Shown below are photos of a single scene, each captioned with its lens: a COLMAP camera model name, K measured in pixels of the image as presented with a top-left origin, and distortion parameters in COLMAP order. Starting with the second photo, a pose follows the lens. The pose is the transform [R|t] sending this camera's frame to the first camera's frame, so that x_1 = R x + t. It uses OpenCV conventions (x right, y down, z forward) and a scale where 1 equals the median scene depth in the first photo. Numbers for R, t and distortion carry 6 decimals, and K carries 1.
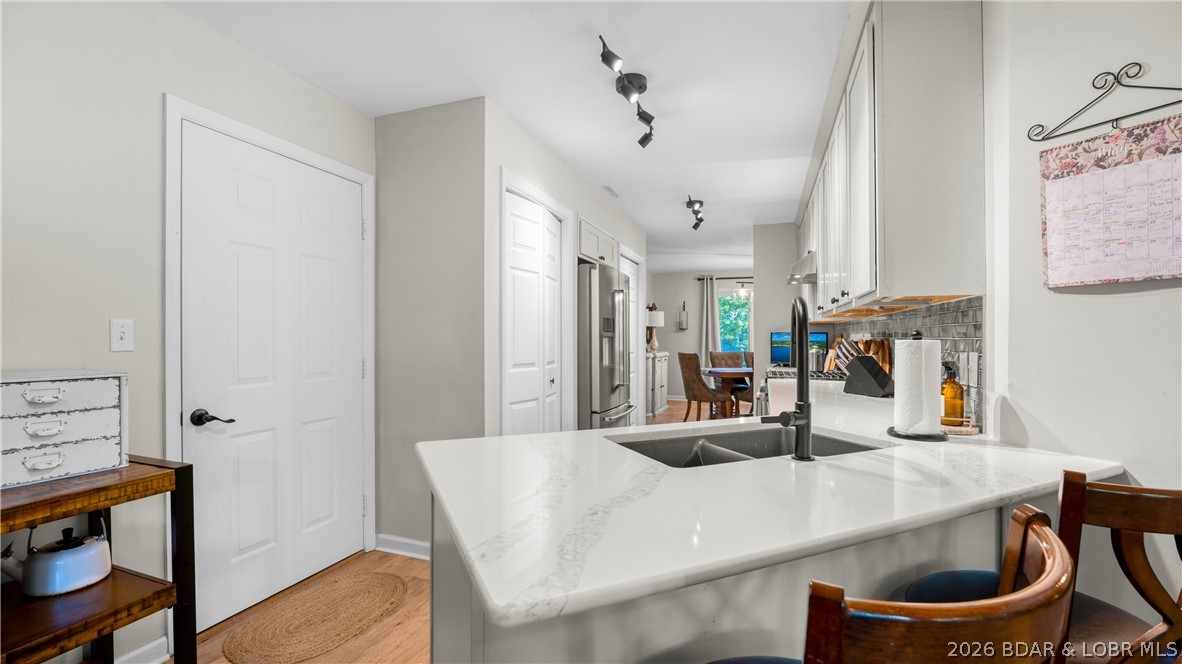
lens RADIAL K [[488.8, 0, 577.5], [0, 488.8, 335.8], [0, 0, 1]] dist [-0.001735, -0.000203]
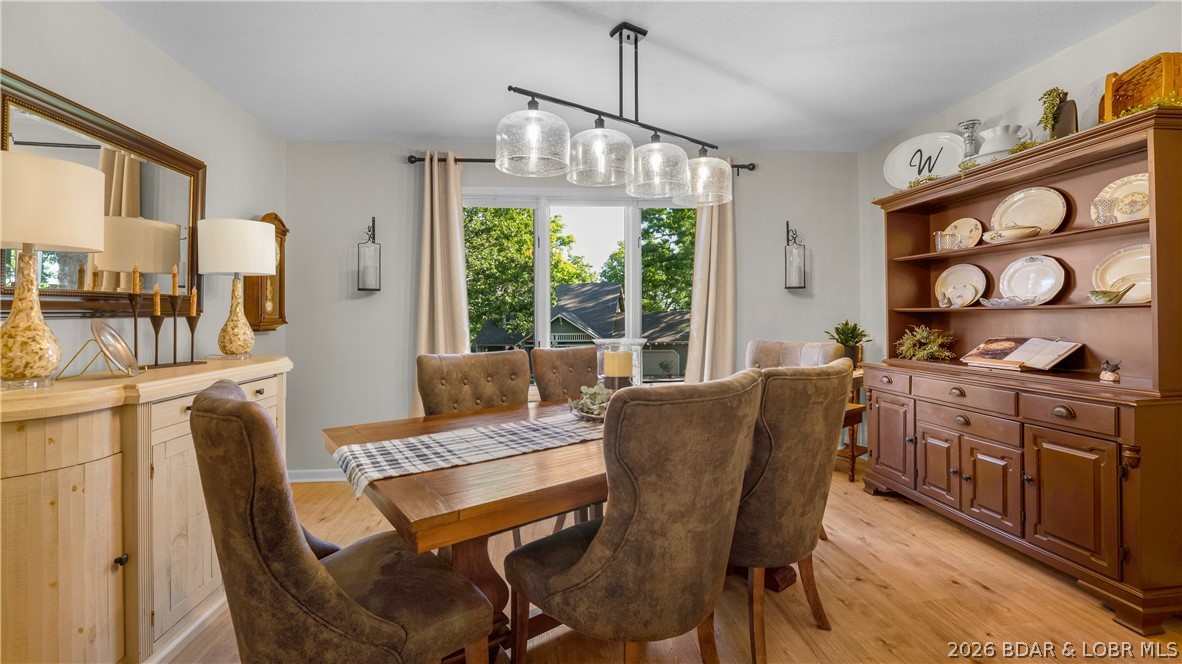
lens RADIAL K [[488.8, 0, 577.5], [0, 488.8, 335.8], [0, 0, 1]] dist [-0.001735, -0.000203]
pose [[0.891535, -0.012188, 0.452787, 0.255166], [-0.000100, 0.999633, 0.027105, 0.014143], [-0.452951, -0.024211, 0.891207, 0.804645]]
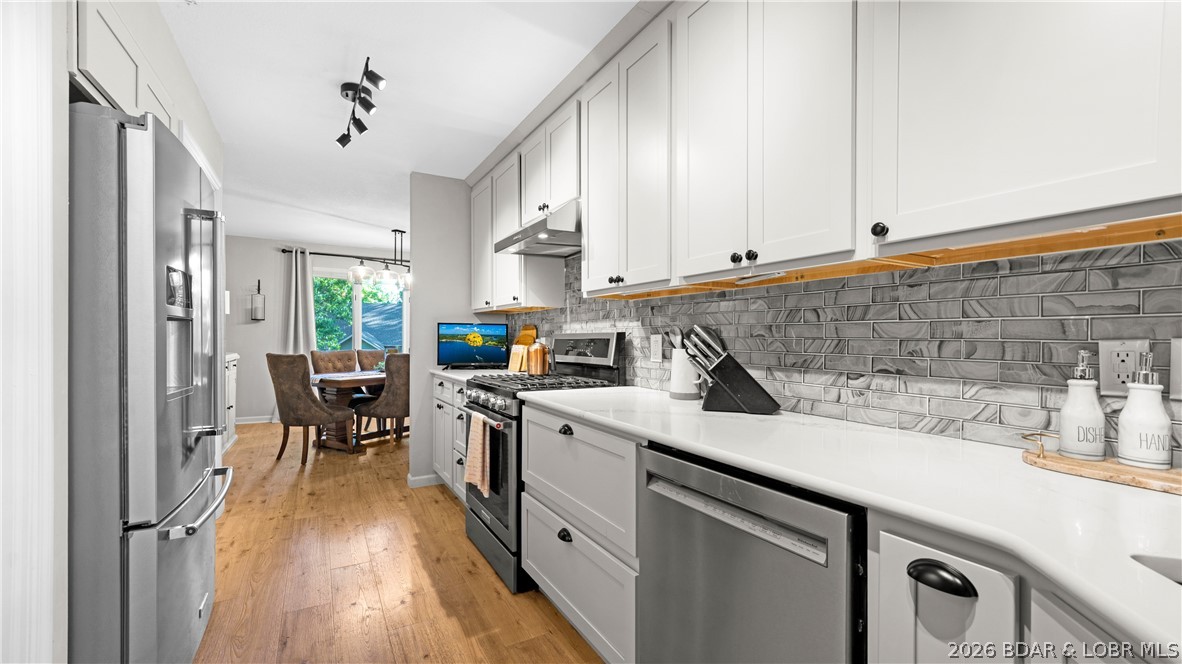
lens RADIAL K [[488.8, 0, 577.5], [0, 488.8, 335.8], [0, 0, 1]] dist [-0.001735, -0.000203]
pose [[0.656280, 0.000853, 0.754517, -0.012542], [-0.003912, 0.999990, 0.002272, 0.007287], [-0.754507, -0.004443, 0.656277, 0.272508]]
